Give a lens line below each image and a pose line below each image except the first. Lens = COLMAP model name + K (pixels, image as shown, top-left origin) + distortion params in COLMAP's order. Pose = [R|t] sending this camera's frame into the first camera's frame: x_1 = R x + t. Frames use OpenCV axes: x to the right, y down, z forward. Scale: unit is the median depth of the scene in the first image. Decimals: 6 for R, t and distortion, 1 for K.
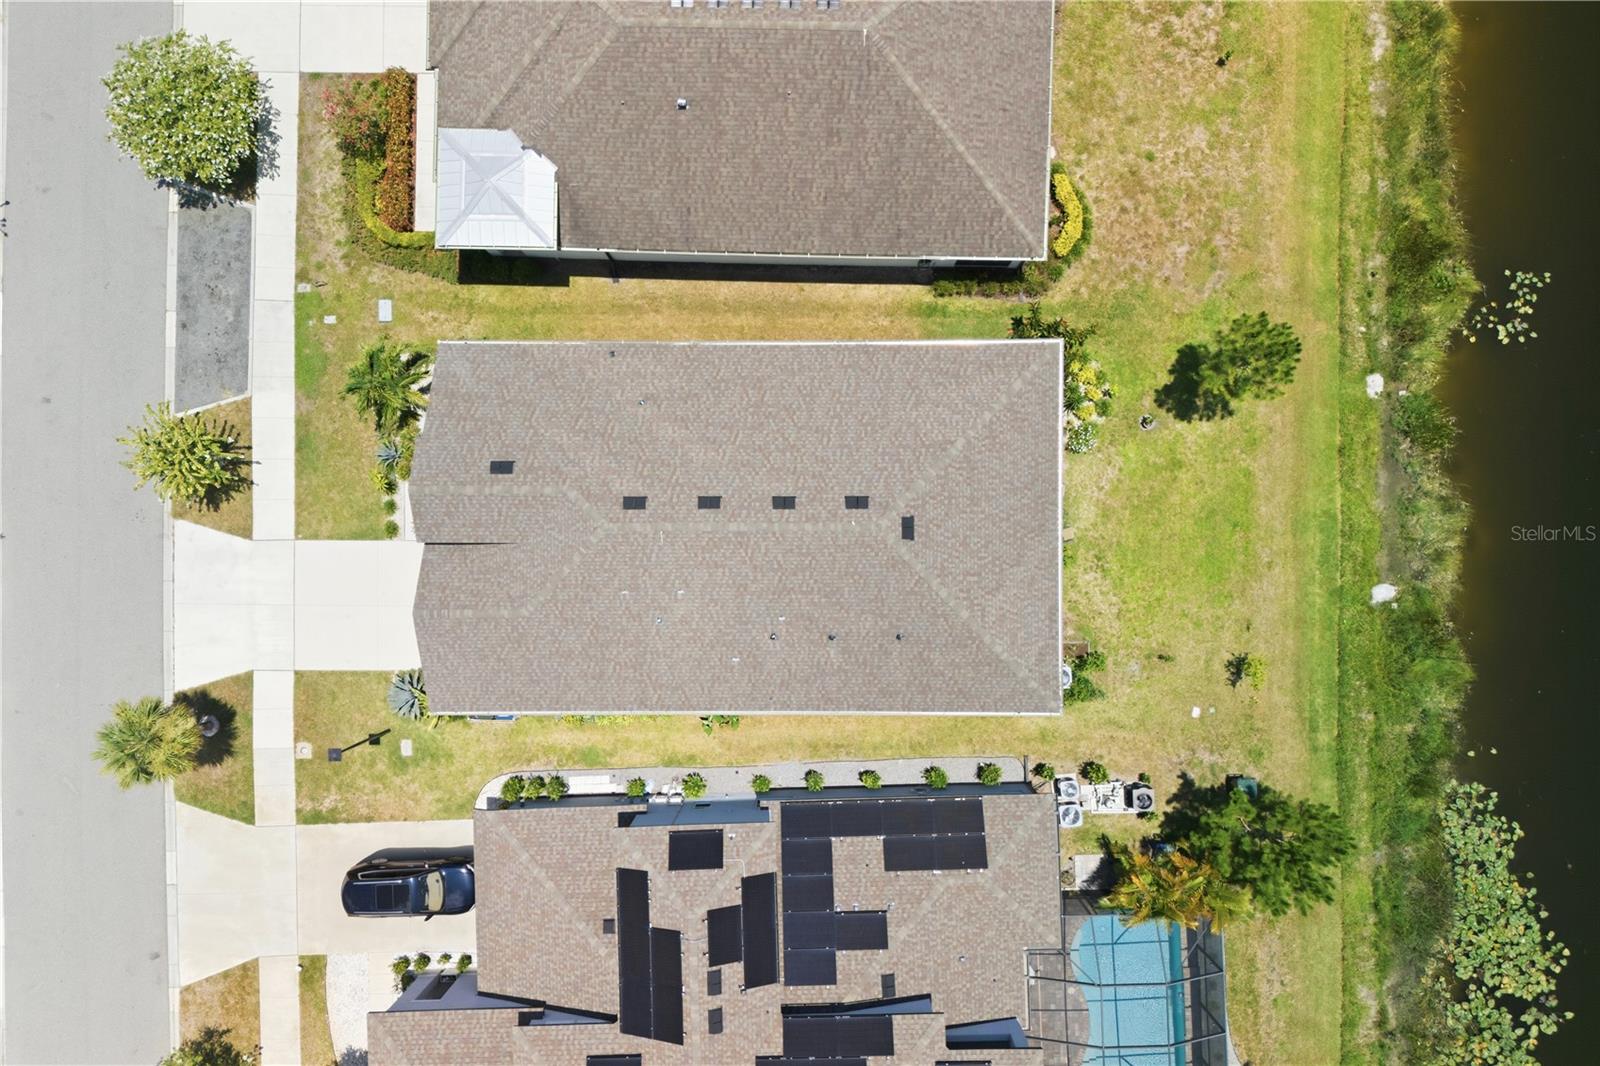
lens RADIAL K [[1175.9, 0, 803.3], [0, 1175.9, 537.9], [0, 0, 1]] dist [0.073932, -0.076261]
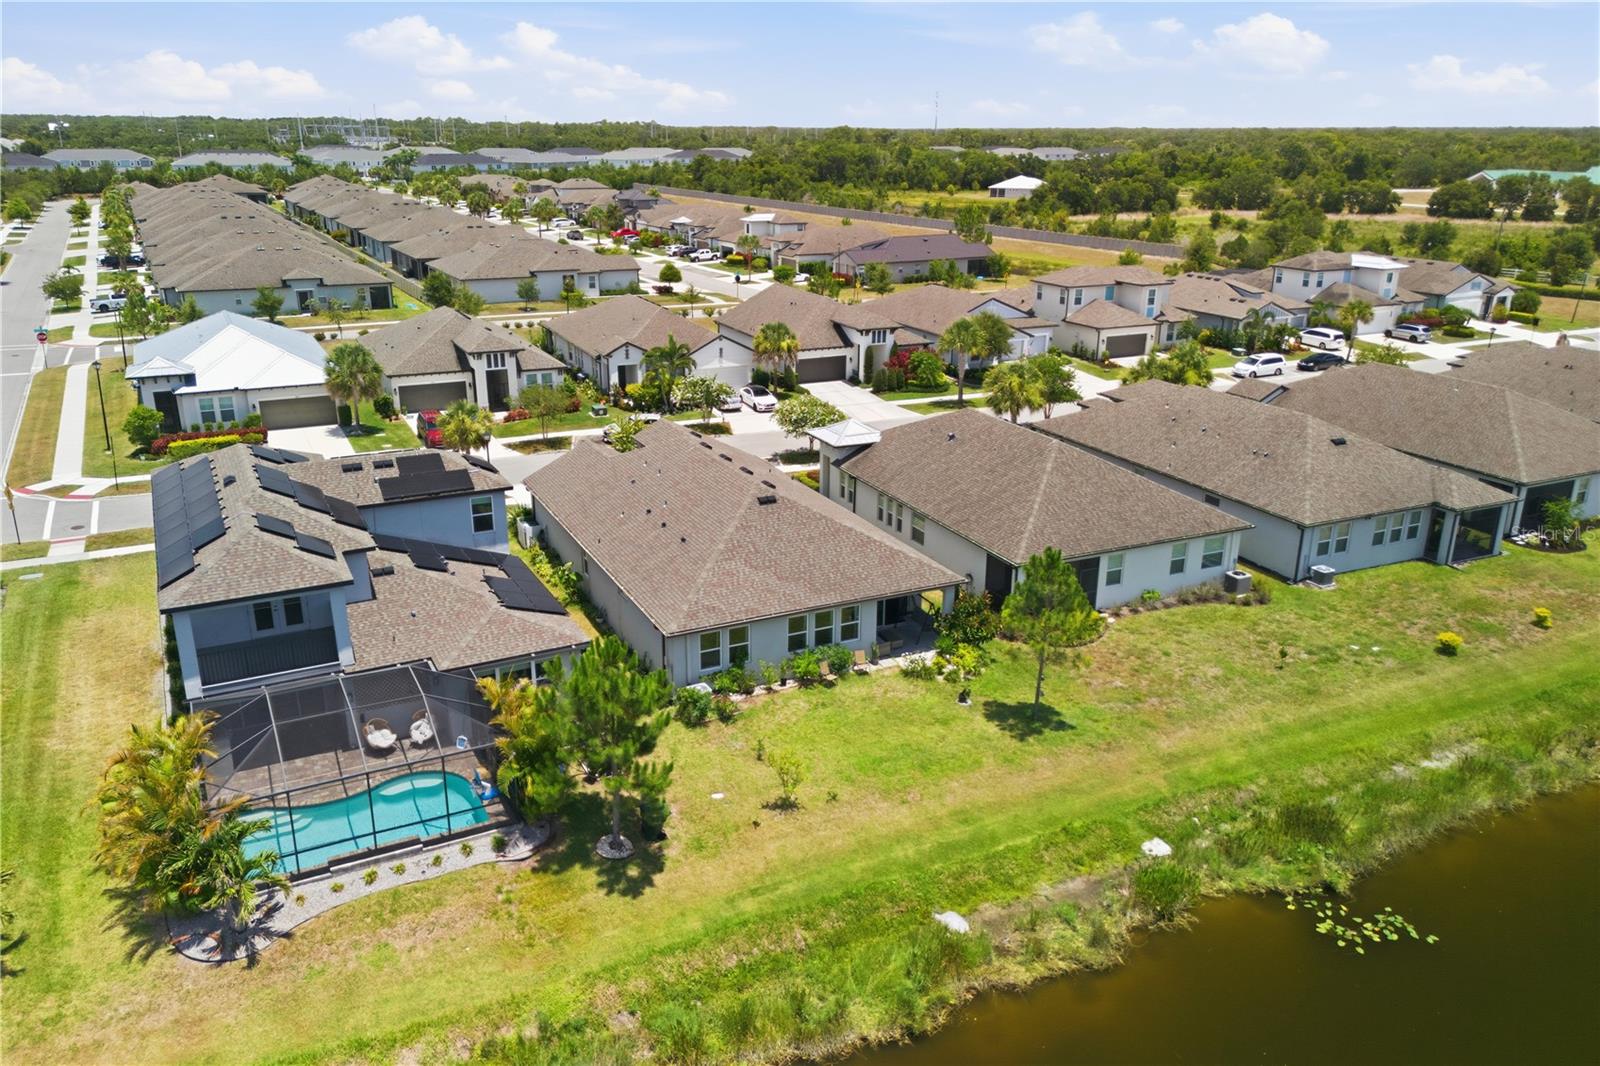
lens RADIAL K [[1168.3, 0, 800.0], [0, 1168.3, 533.0], [0, 0, 1]] dist [0.115690, -0.153551]
pose [[0.438015, 0.313275, -0.842616, 1.027973], [-0.898877, 0.139327, -0.415461, 0.425988], [-0.012754, 0.939386, 0.342623, 0.516957]]
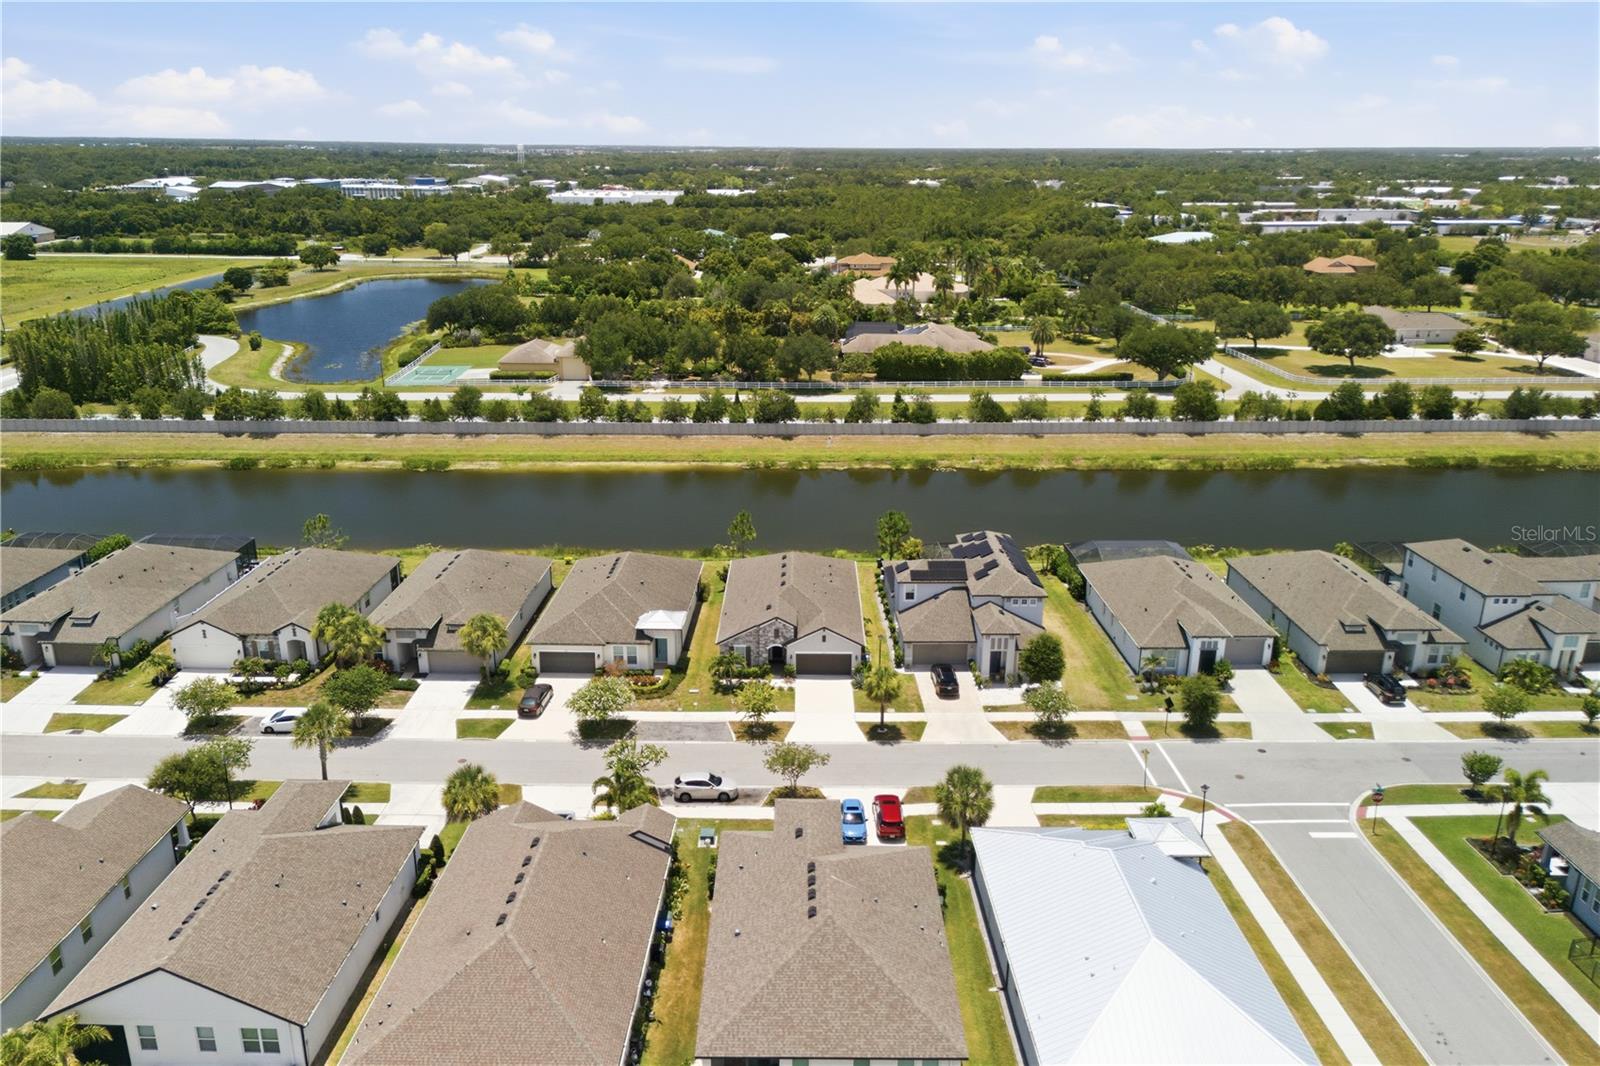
lens RADIAL K [[1148.6, 0, 796.9], [0, 1148.6, 534.1], [0, 0, 1]] dist [0.051467, -0.080726]
pose [[0.001695, -0.293044, 0.956097, -2.353253], [0.999989, 0.004744, -0.000319, 0.004839], [-0.004442, 0.956087, 0.293049, 0.069124]]
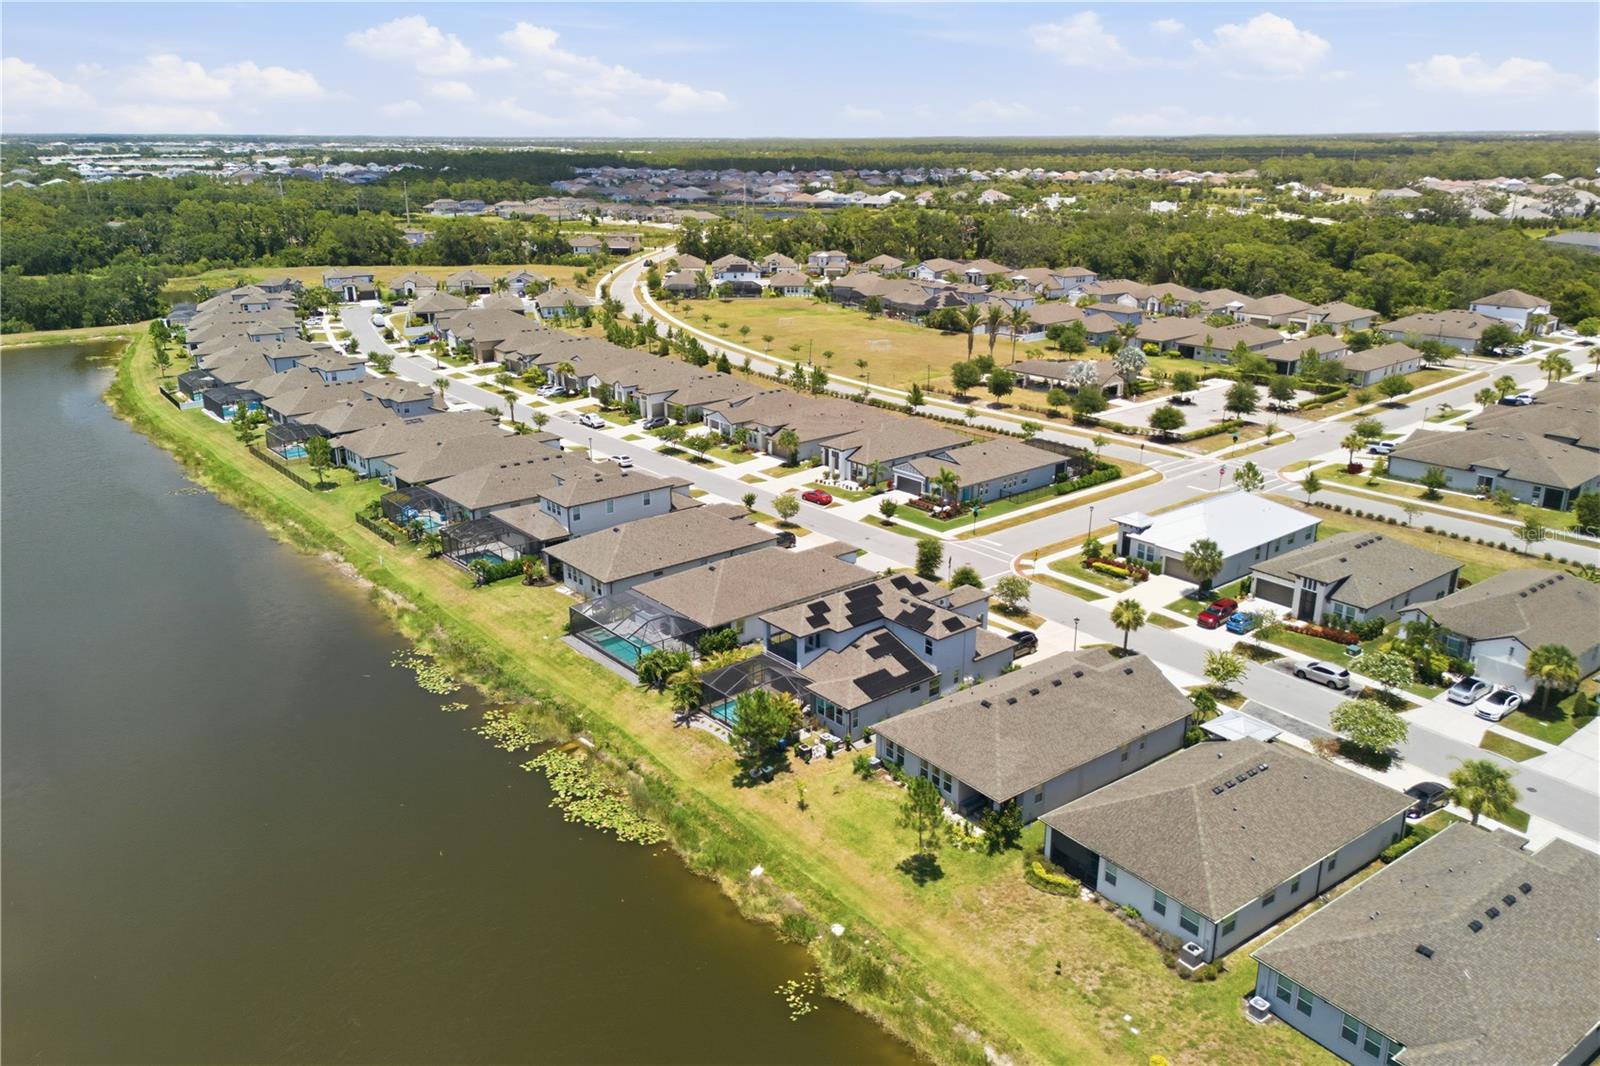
lens RADIAL K [[1168.3, 0, 800.0], [0, 1168.3, 533.0], [0, 0, 1]] dist [0.115690, -0.153551]
pose [[-0.792750, 0.215115, -0.570327, 1.337530], [-0.609127, -0.244860, 0.754326, -1.188220], [0.022616, 0.945394, 0.325145, -0.019945]]
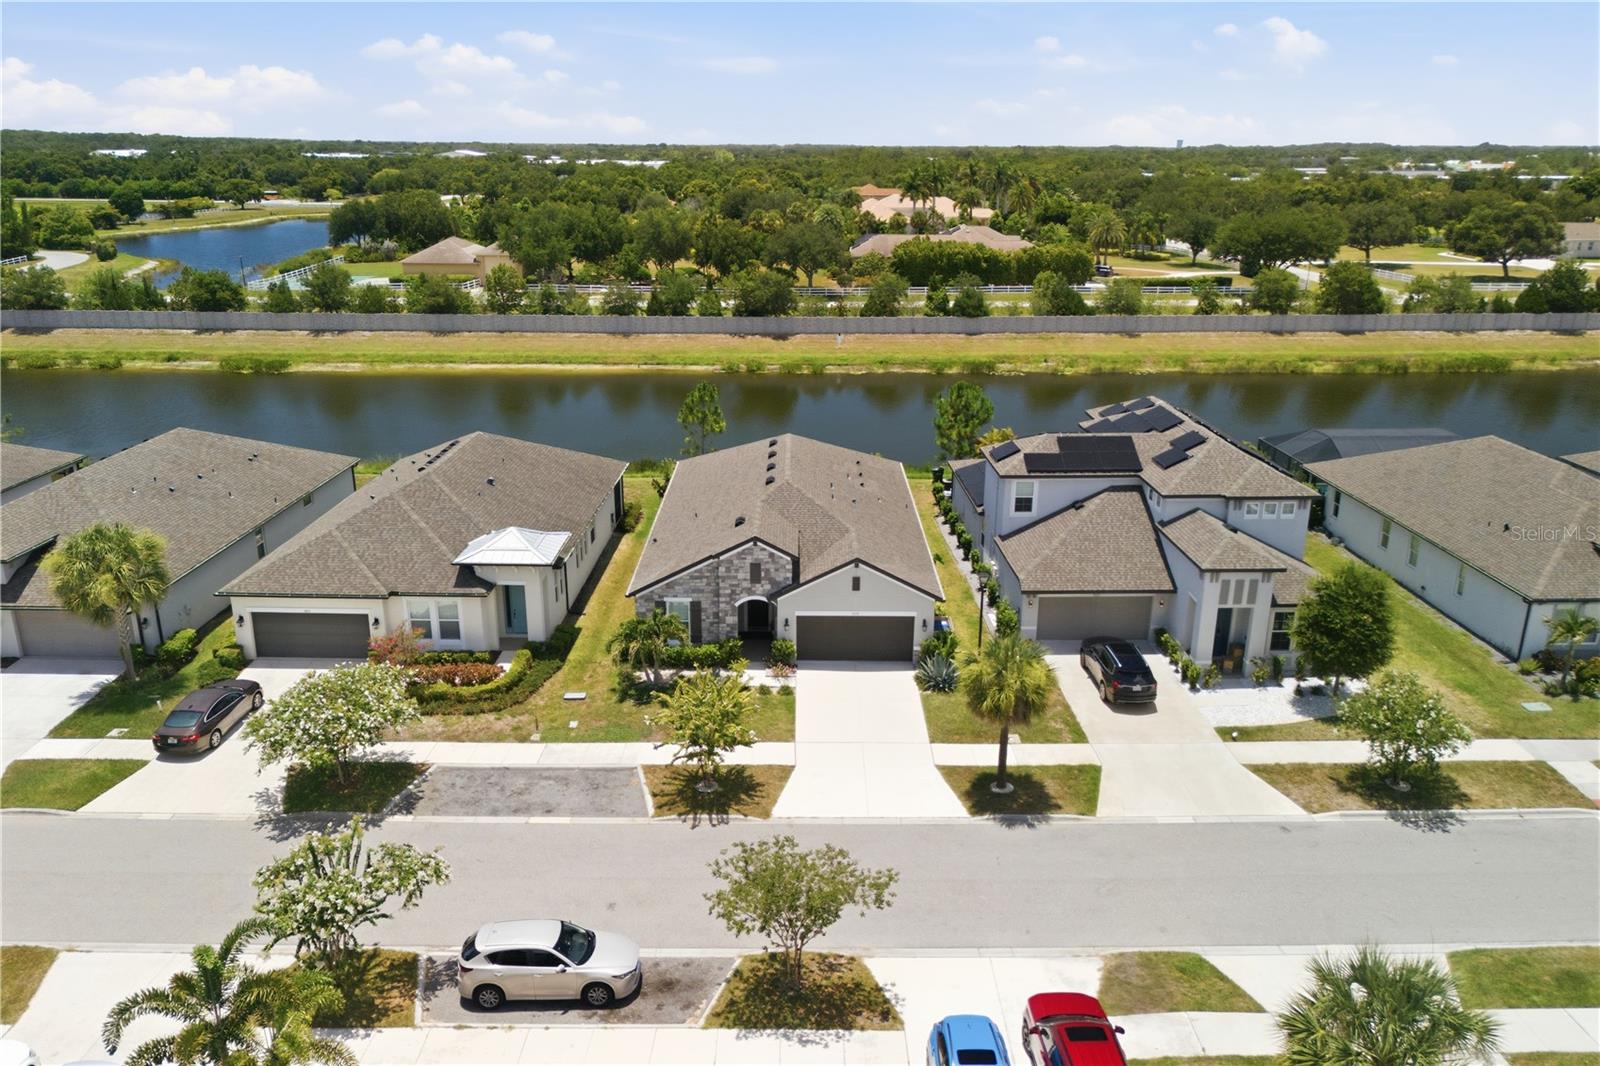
lens RADIAL K [[1148.6, 0, 796.9], [0, 1148.6, 534.1], [0, 0, 1]] dist [0.051467, -0.080726]
pose [[-0.003392, -0.291523, 0.956558, -1.274719], [0.999984, 0.003349, 0.004566, -0.001313], [-0.004534, 0.956558, 0.291507, 0.565936]]
